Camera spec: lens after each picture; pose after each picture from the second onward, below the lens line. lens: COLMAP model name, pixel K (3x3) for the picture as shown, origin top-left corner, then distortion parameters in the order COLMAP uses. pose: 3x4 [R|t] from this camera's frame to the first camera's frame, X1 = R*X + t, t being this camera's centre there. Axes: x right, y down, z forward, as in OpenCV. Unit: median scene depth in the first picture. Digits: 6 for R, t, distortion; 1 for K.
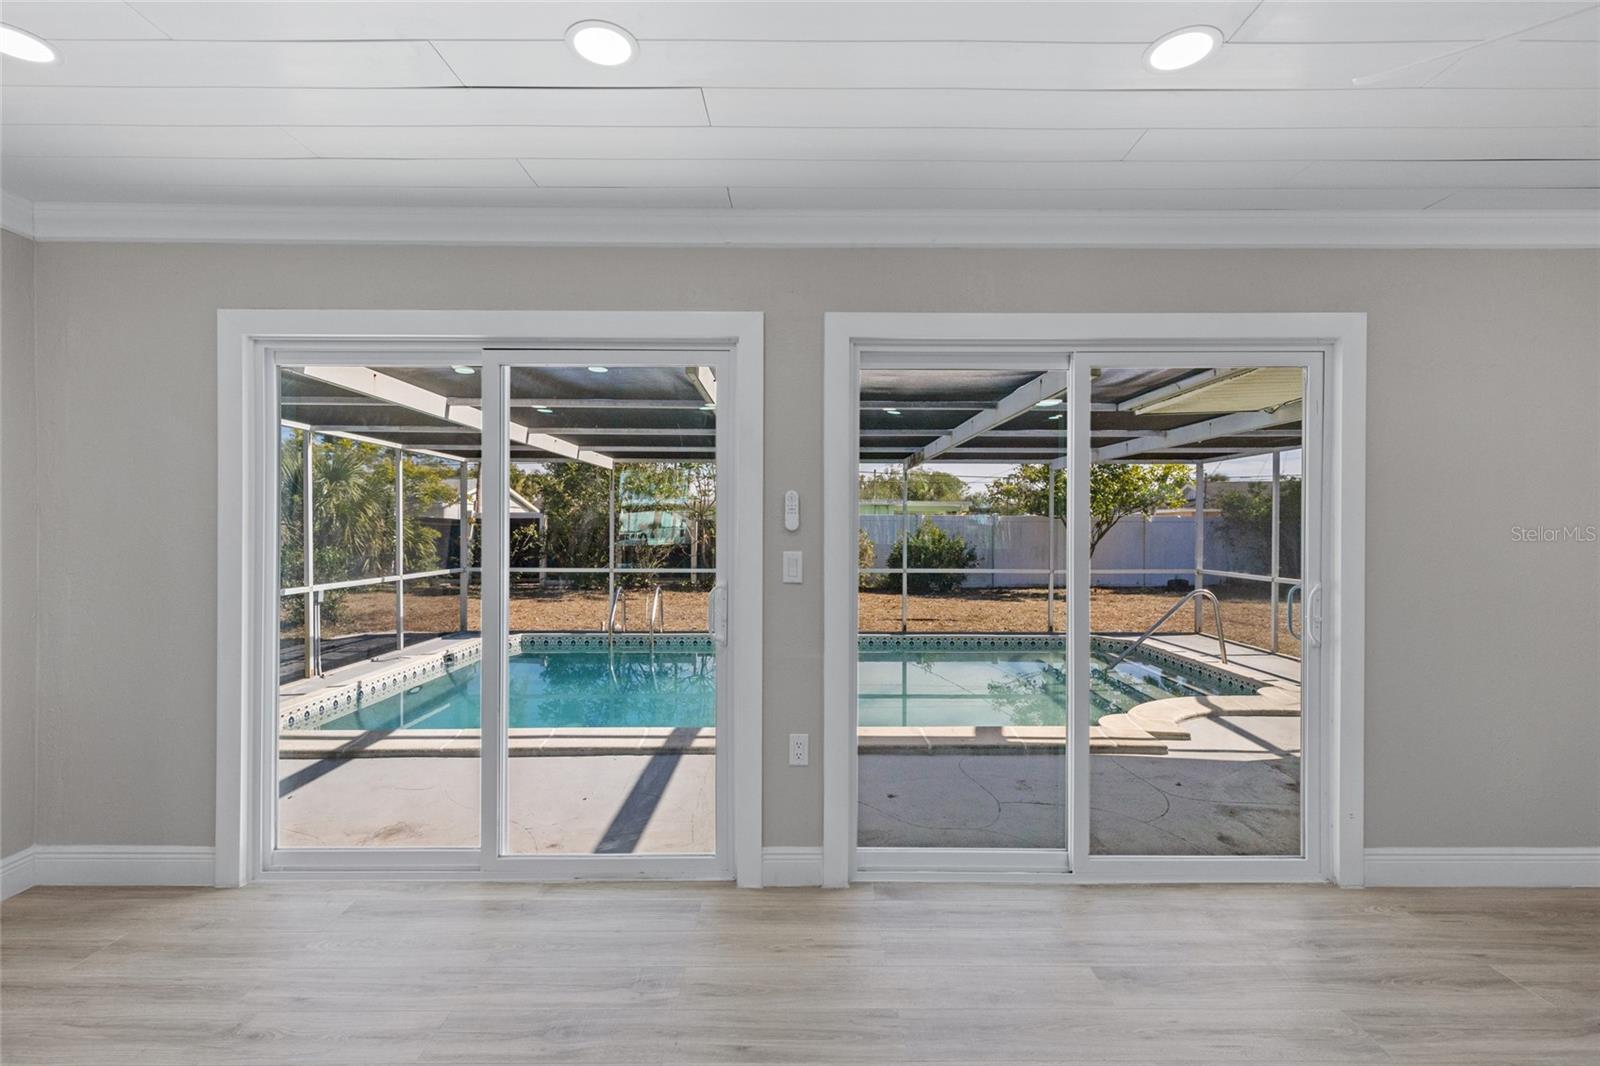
lens RADIAL K [[718.3, 0, 799.2], [0, 718.3, 535.1], [0, 0, 1]] dist [0.006808, -0.002835]
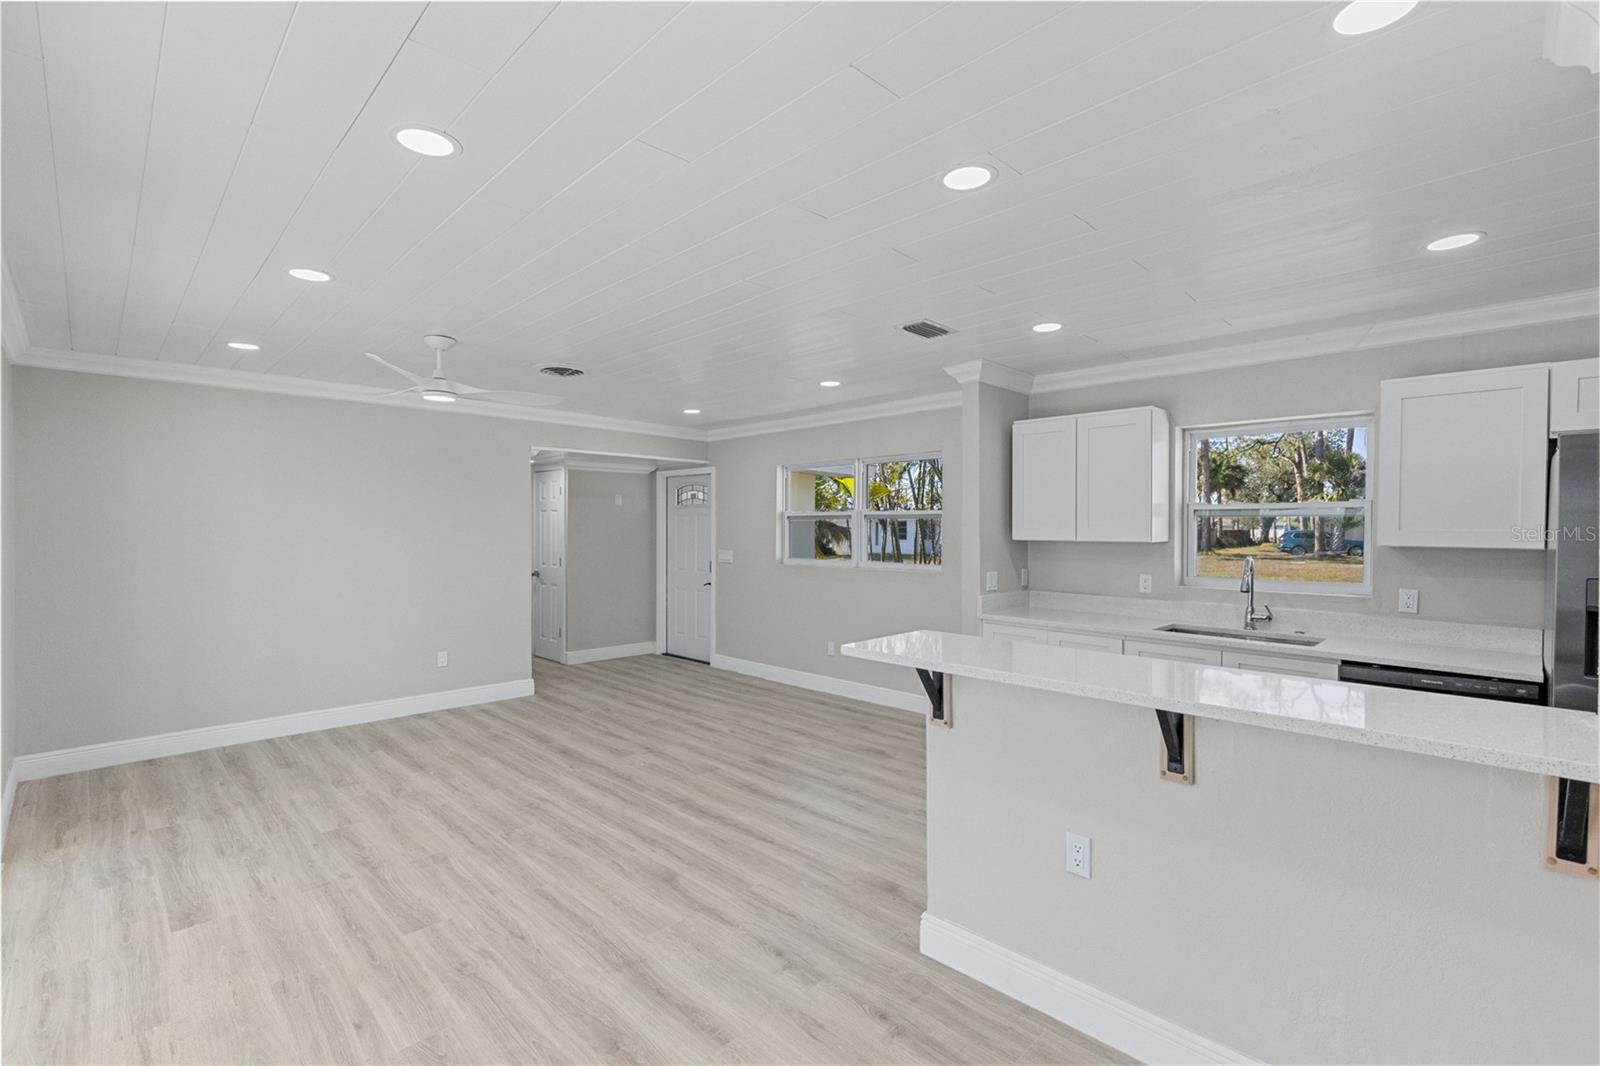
lens RADIAL K [[718.3, 0, 800.1], [0, 718.3, 541.7], [0, 0, 1]] dist [0.006808, -0.002835]
pose [[-0.702618, -0.018858, 0.711318, -0.307580], [0.002625, 0.999573, 0.029093, -0.020363], [-0.711563, 0.022309, -0.702268, 0.287925]]
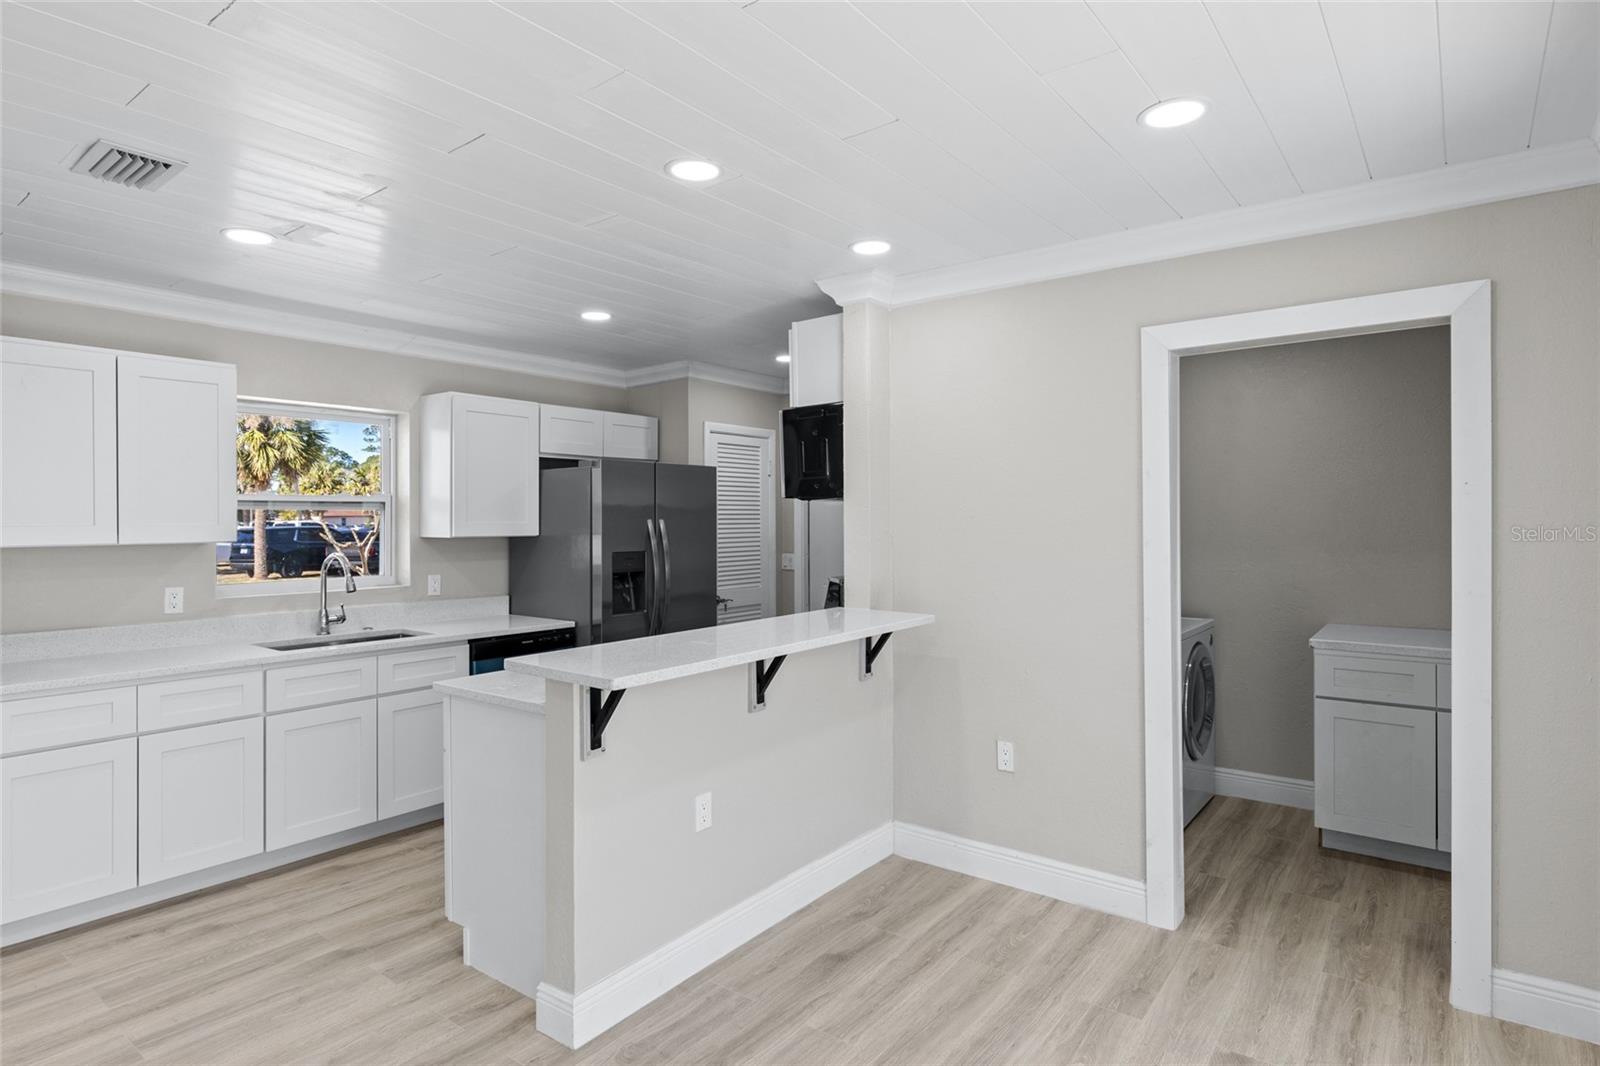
lens RADIAL K [[847.1, 0, 797.3], [0, 847.1, 528.4], [0, 0, 1]] dist [-0.000884, 0.002443]
pose [[-0.614393, 0.012073, -0.788908, 0.046751], [-0.003744, 0.999827, 0.018217, -0.021522], [0.788991, 0.014146, -0.614242, 0.277095]]
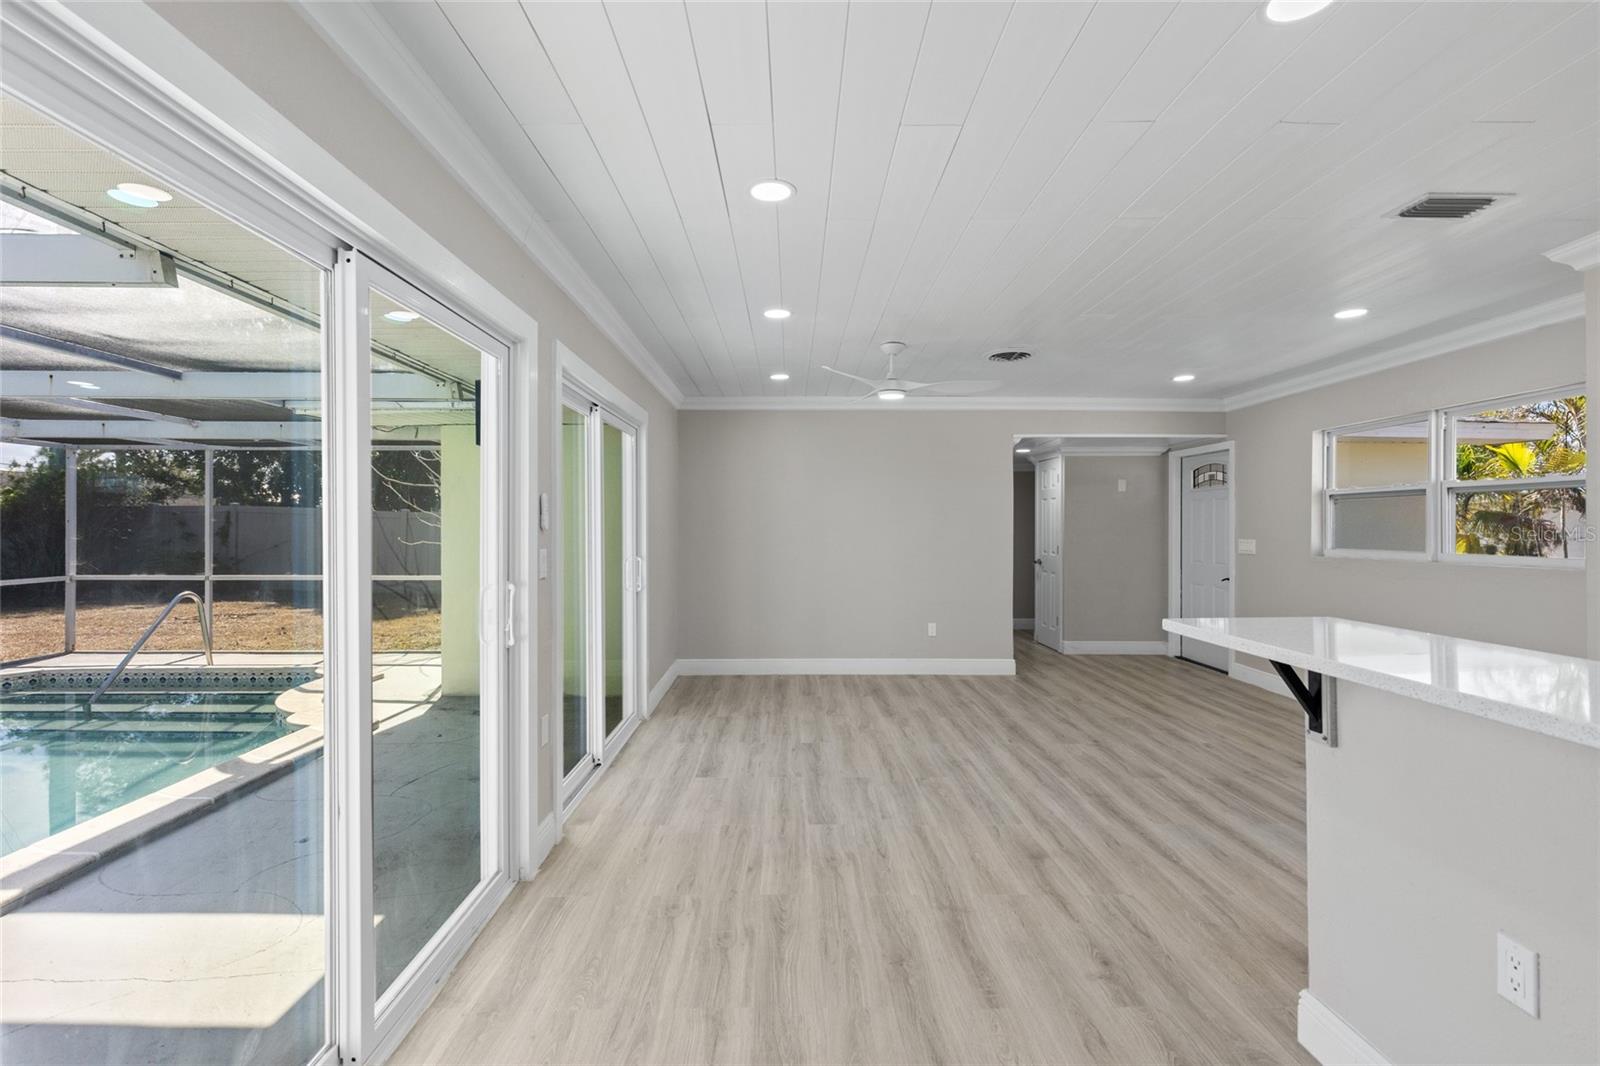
lens RADIAL K [[718.3, 0, 790.7], [0, 718.3, 538.2], [0, 0, 1]] dist [0.006808, -0.002835]
pose [[-0.001129, -0.017771, 0.999841, -0.356042], [0.010199, 0.999790, 0.017782, -0.003626], [-0.999947, 0.010218, -0.000947, 0.202758]]
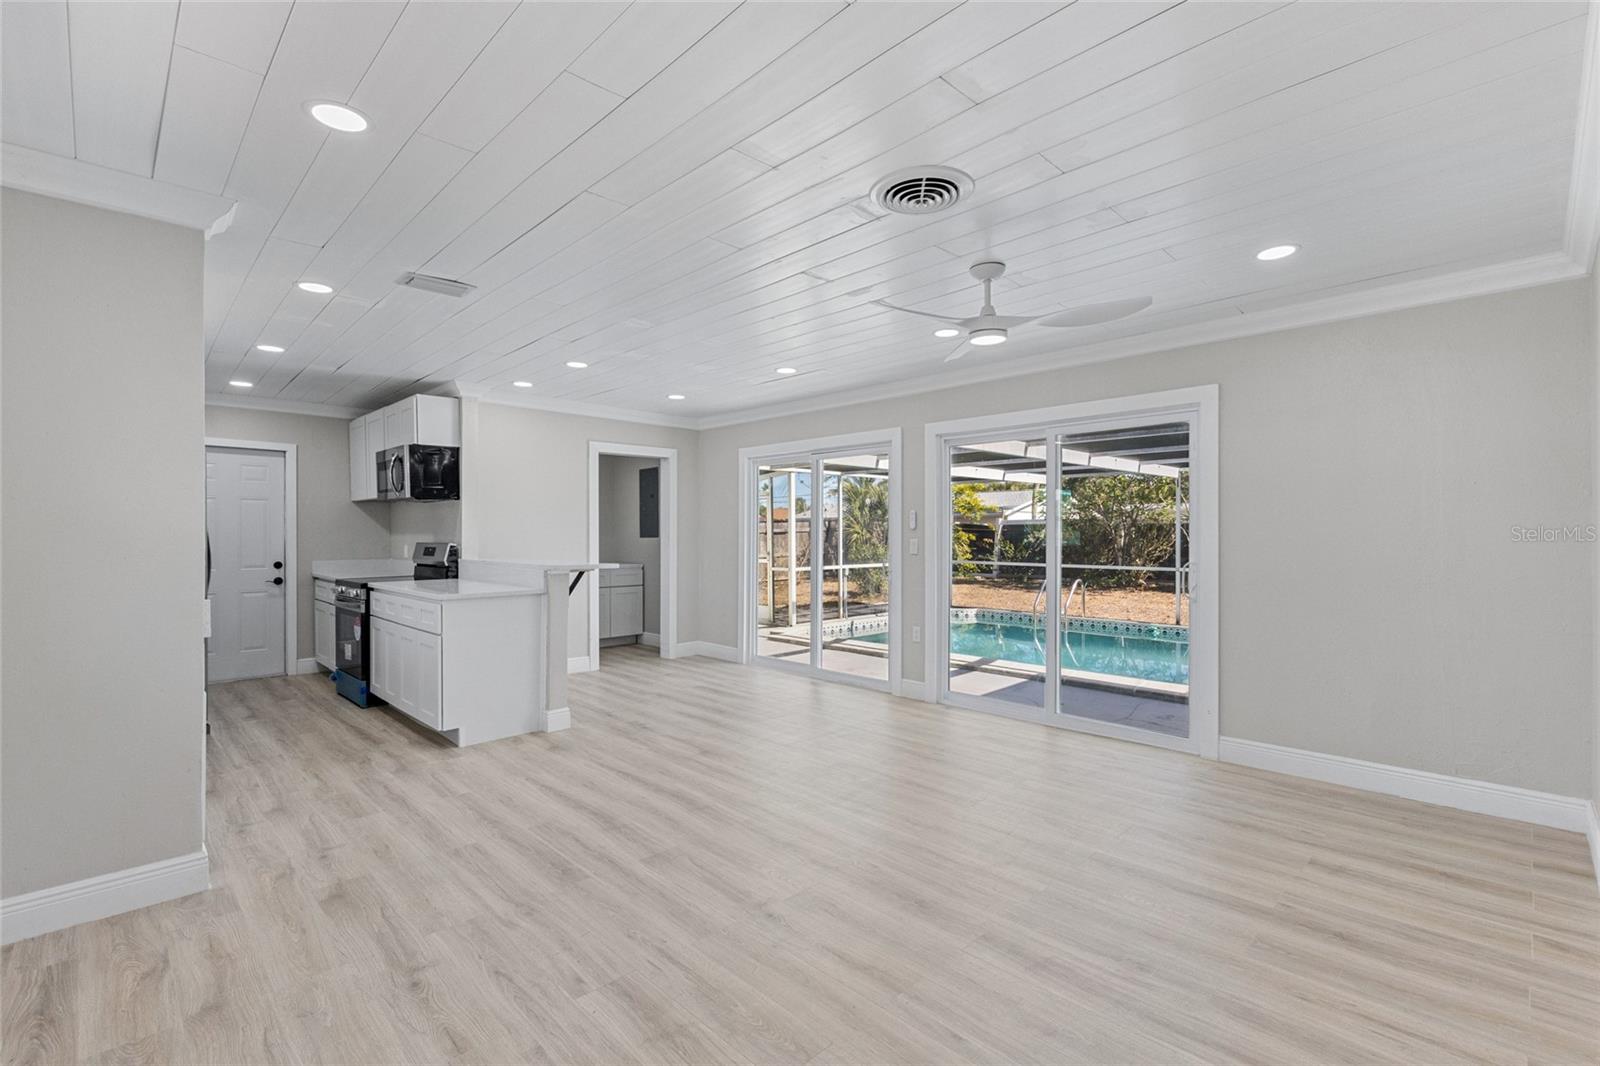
lens RADIAL K [[718.3, 0, 794.3], [0, 718.3, 533.9], [0, 0, 1]] dist [0.006808, -0.002835]
pose [[0.690865, -0.003924, -0.722974, 0.411280], [-0.003564, 0.999955, -0.008833, 0.009103], [0.722975, 0.008679, 0.690819, -0.227050]]
